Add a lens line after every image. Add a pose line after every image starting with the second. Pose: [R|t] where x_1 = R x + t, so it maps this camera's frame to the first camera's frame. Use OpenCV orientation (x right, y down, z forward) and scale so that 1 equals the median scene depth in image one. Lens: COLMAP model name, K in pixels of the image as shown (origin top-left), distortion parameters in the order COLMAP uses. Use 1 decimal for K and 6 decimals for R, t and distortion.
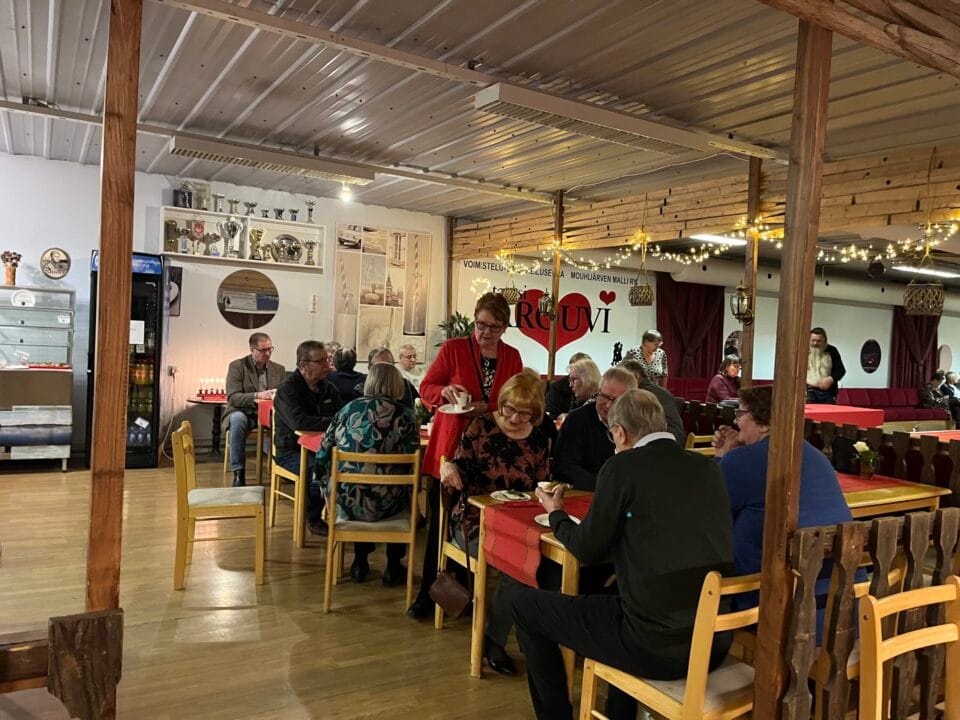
lens RADIAL K [[735.6, 0, 480.0], [0, 735.6, 360.0], [0, 0, 1]] dist [0.006457, 0.003379]
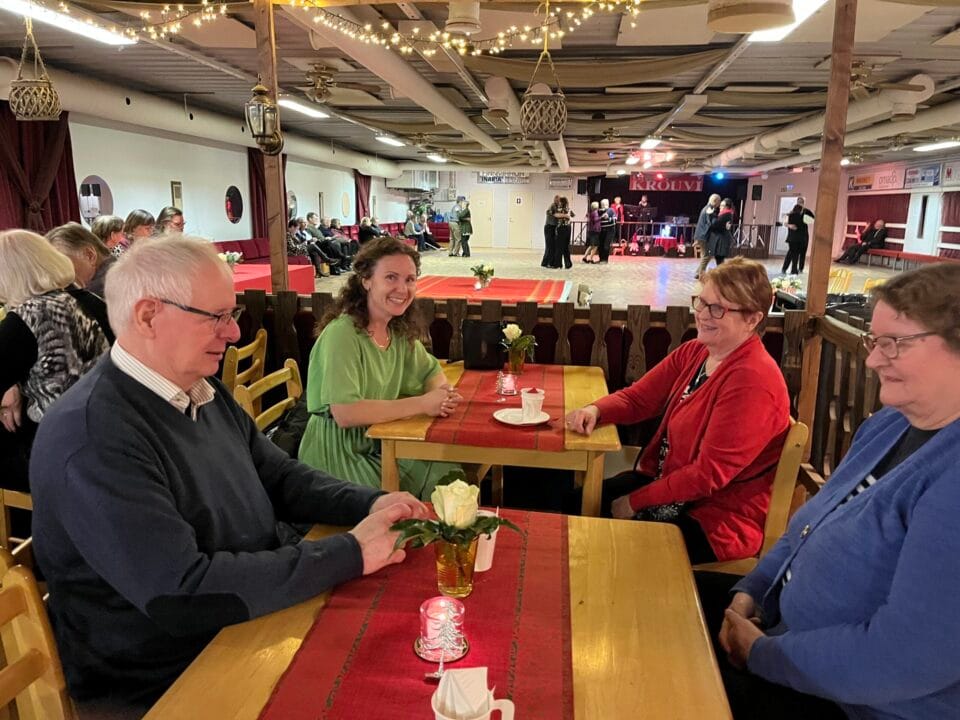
lens RADIAL K [[735.6, 0, 480.0], [0, 735.6, 360.0], [0, 0, 1]] dist [0.006457, 0.003379]
pose [[0.613532, -0.205313, 0.762513, -0.016712], [0.051335, 0.973936, 0.220936, -0.004574], [-0.788000, -0.096408, 0.608081, 0.234104]]
